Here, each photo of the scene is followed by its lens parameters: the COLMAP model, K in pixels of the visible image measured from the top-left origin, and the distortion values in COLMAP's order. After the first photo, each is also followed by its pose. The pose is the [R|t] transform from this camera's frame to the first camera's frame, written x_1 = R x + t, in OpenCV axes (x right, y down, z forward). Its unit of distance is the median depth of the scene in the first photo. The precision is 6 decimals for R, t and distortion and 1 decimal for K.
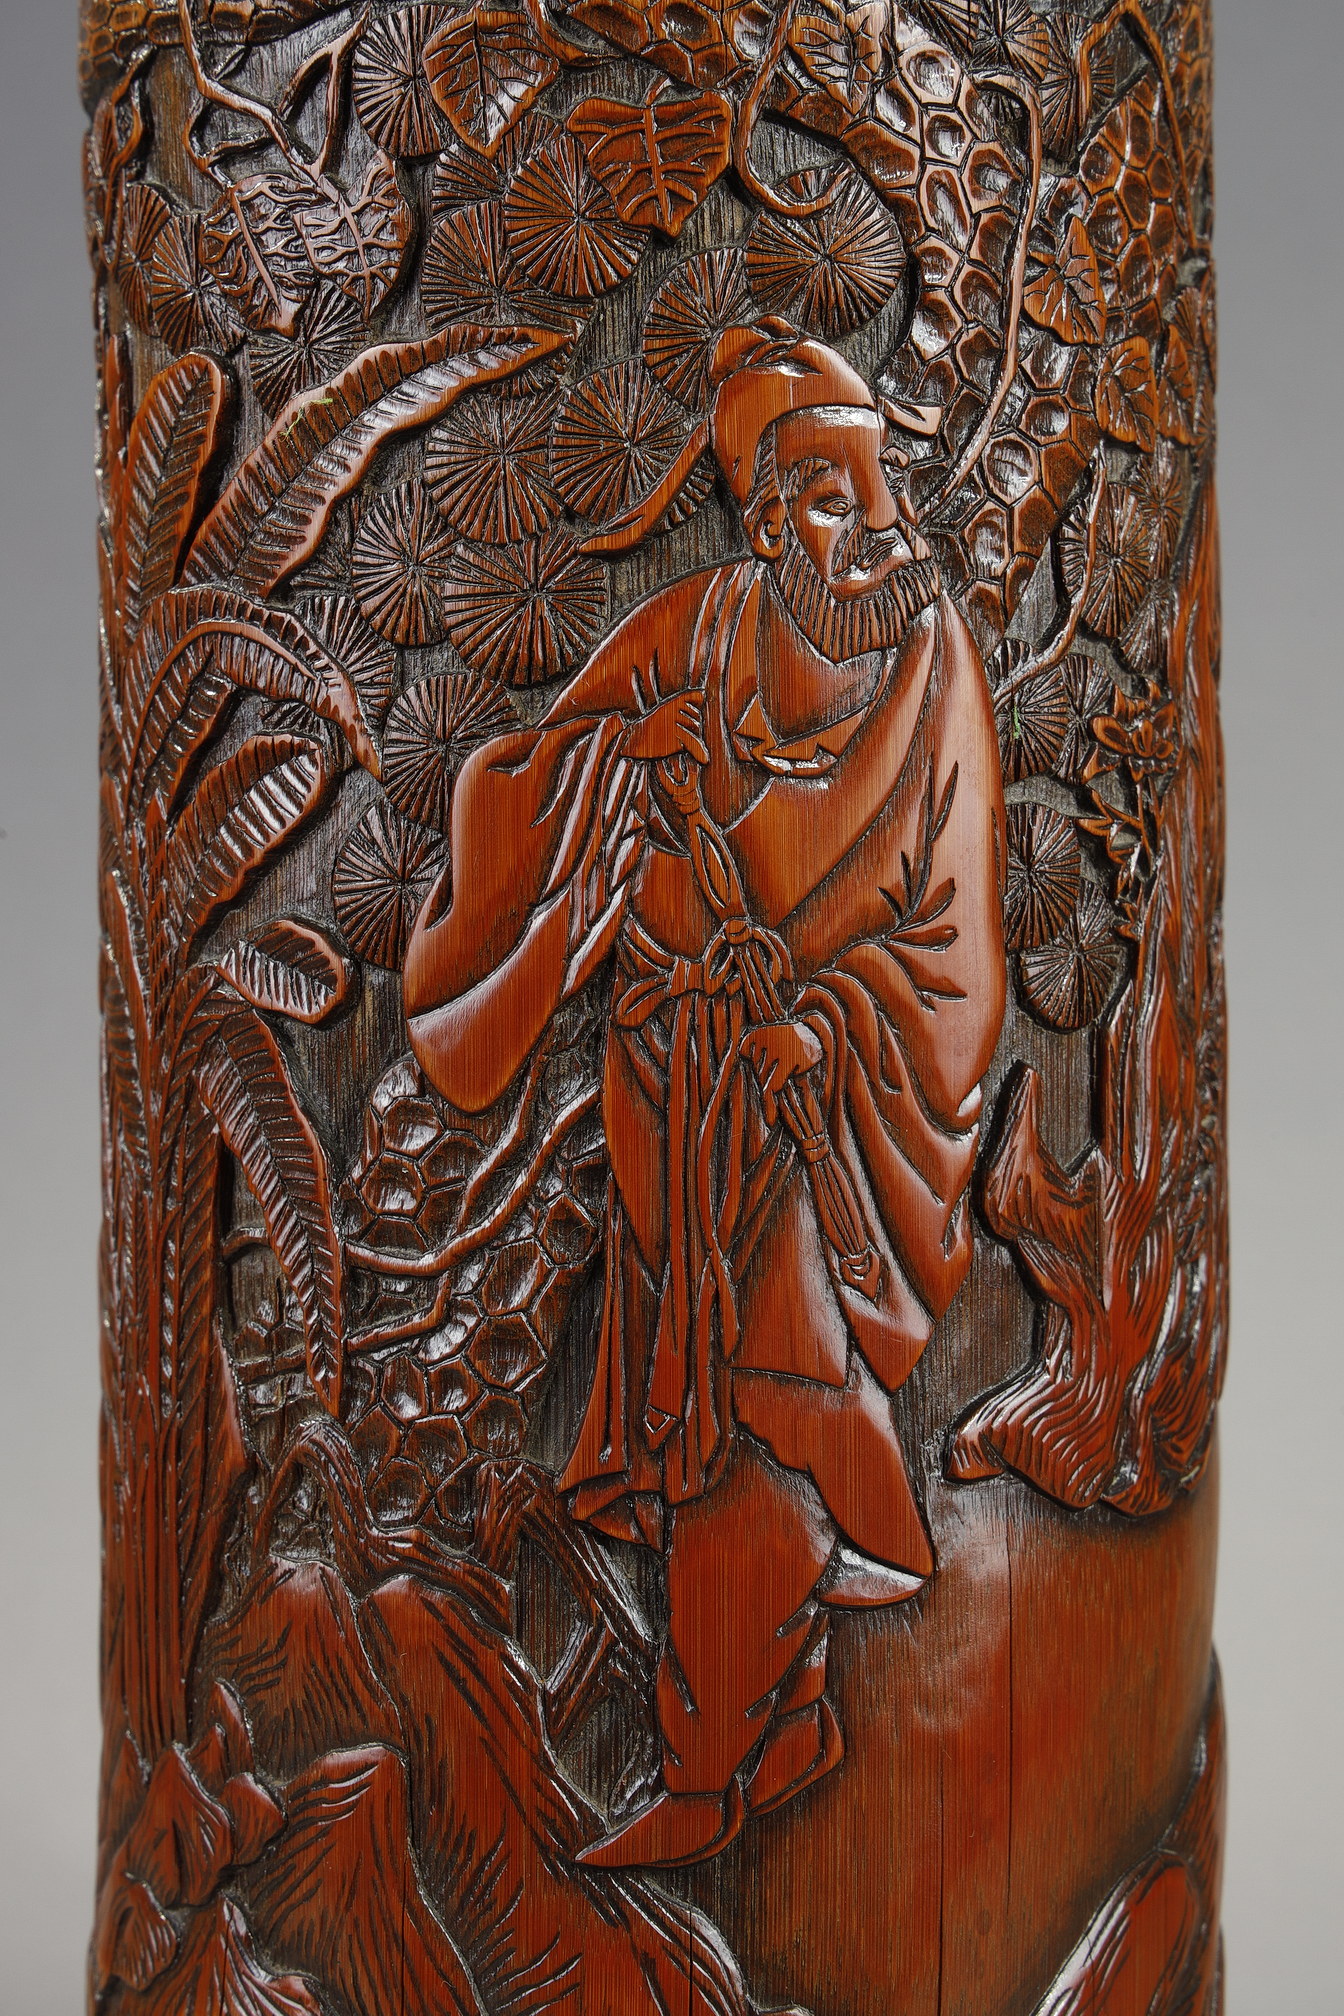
lens RADIAL K [[5592.7, 0, 674.5], [0, 5592.7, 1013.5], [0, 0, 1]] dist [0.259302, 0.000000]
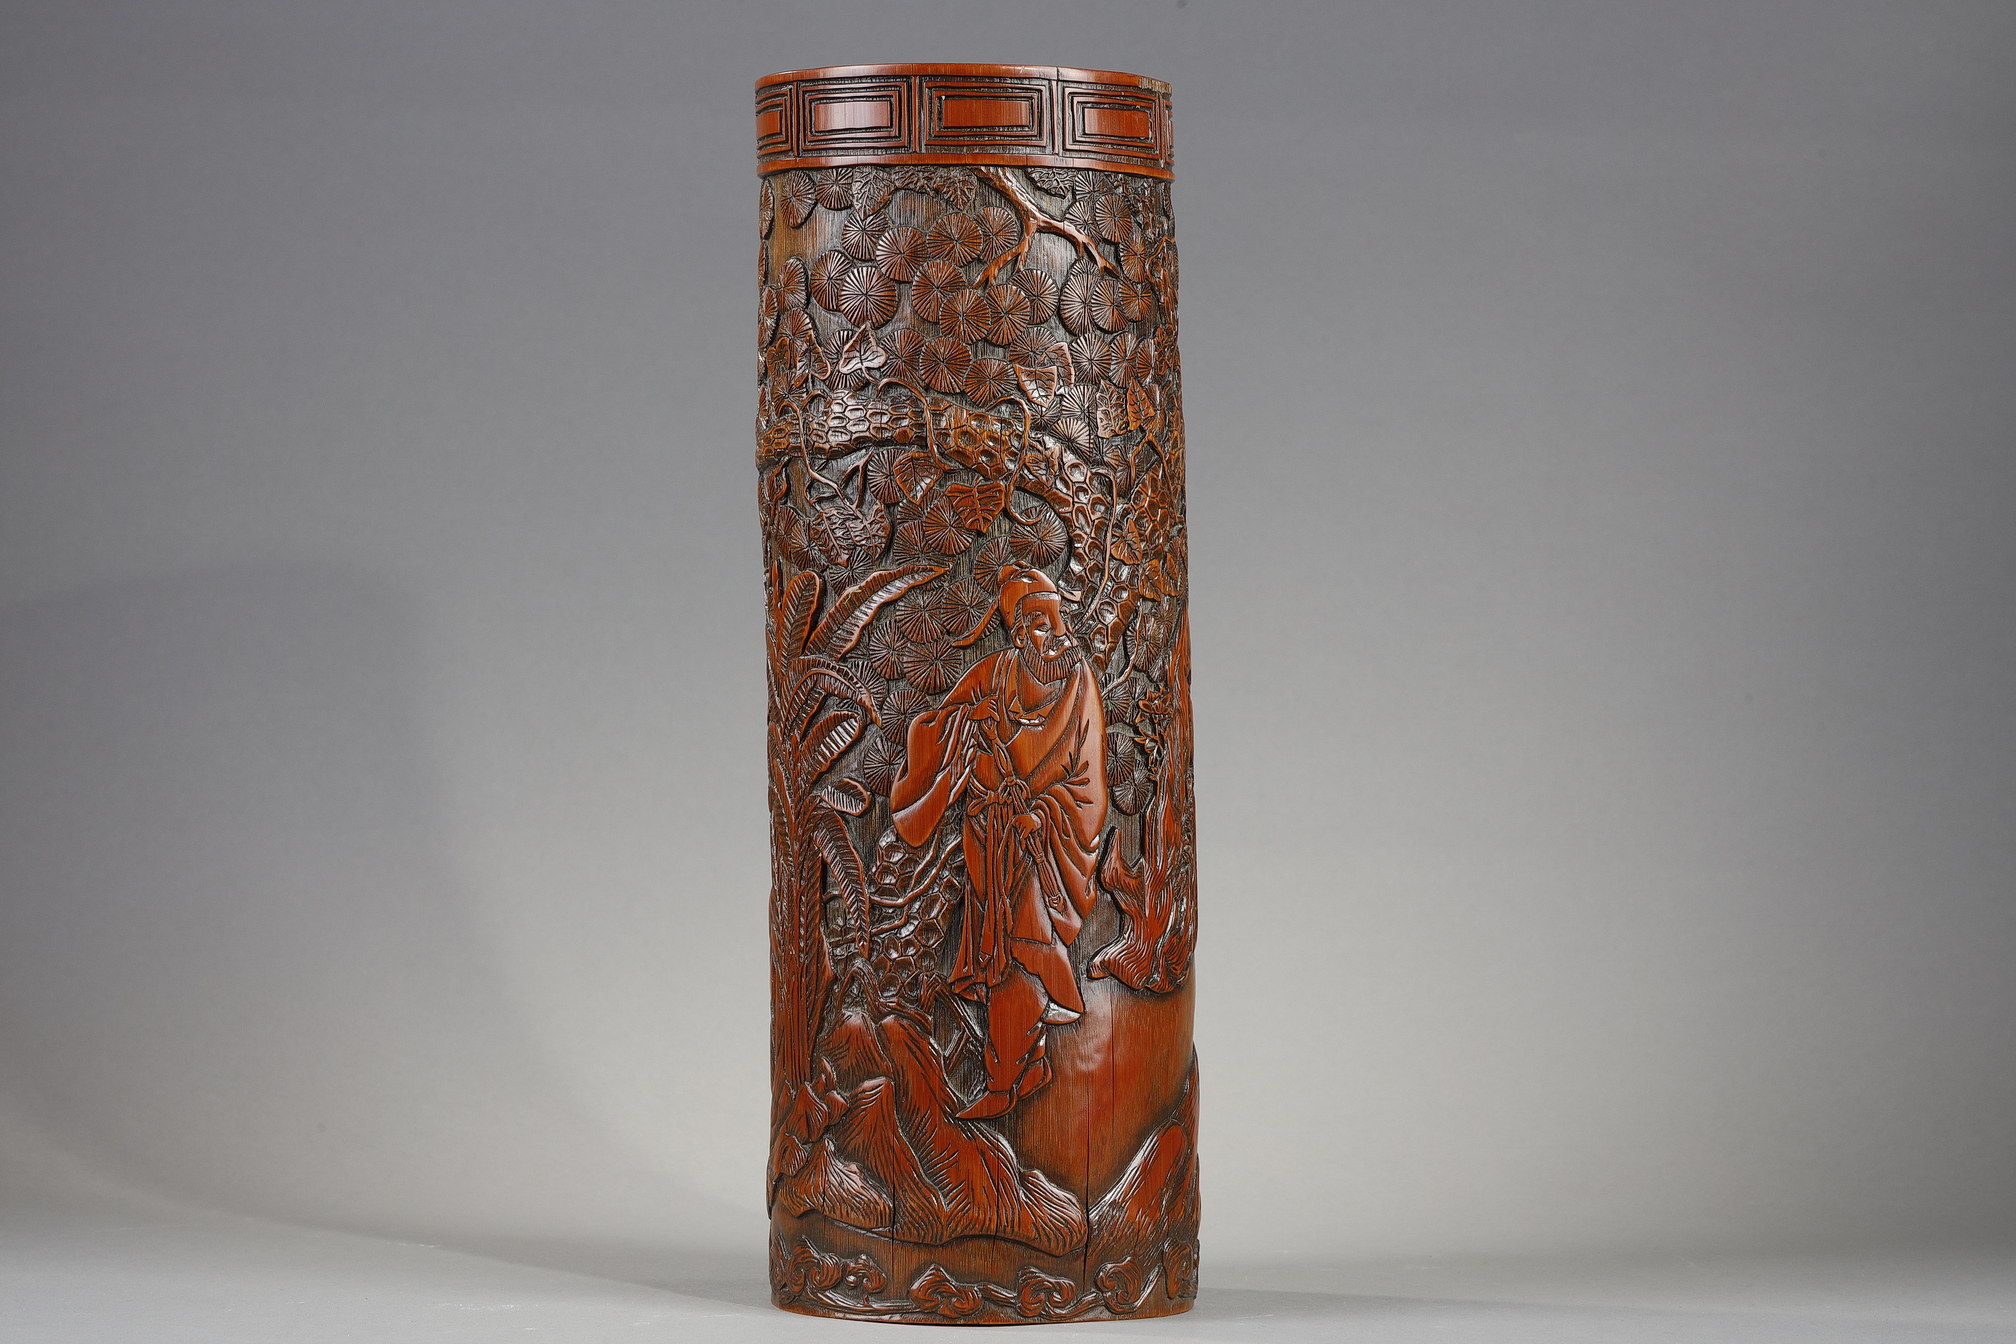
lens RADIAL K [[5592.7, 0, 1017.0], [0, 5592.7, 680.1], [0, 0, 1]] dist [0.259302, 0.000000]
pose [[0.999793, -0.012001, 0.016426, -0.029987], [0.012253, 0.999807, -0.015343, -0.021743], [-0.016239, 0.015541, 0.999747, -1.751050]]
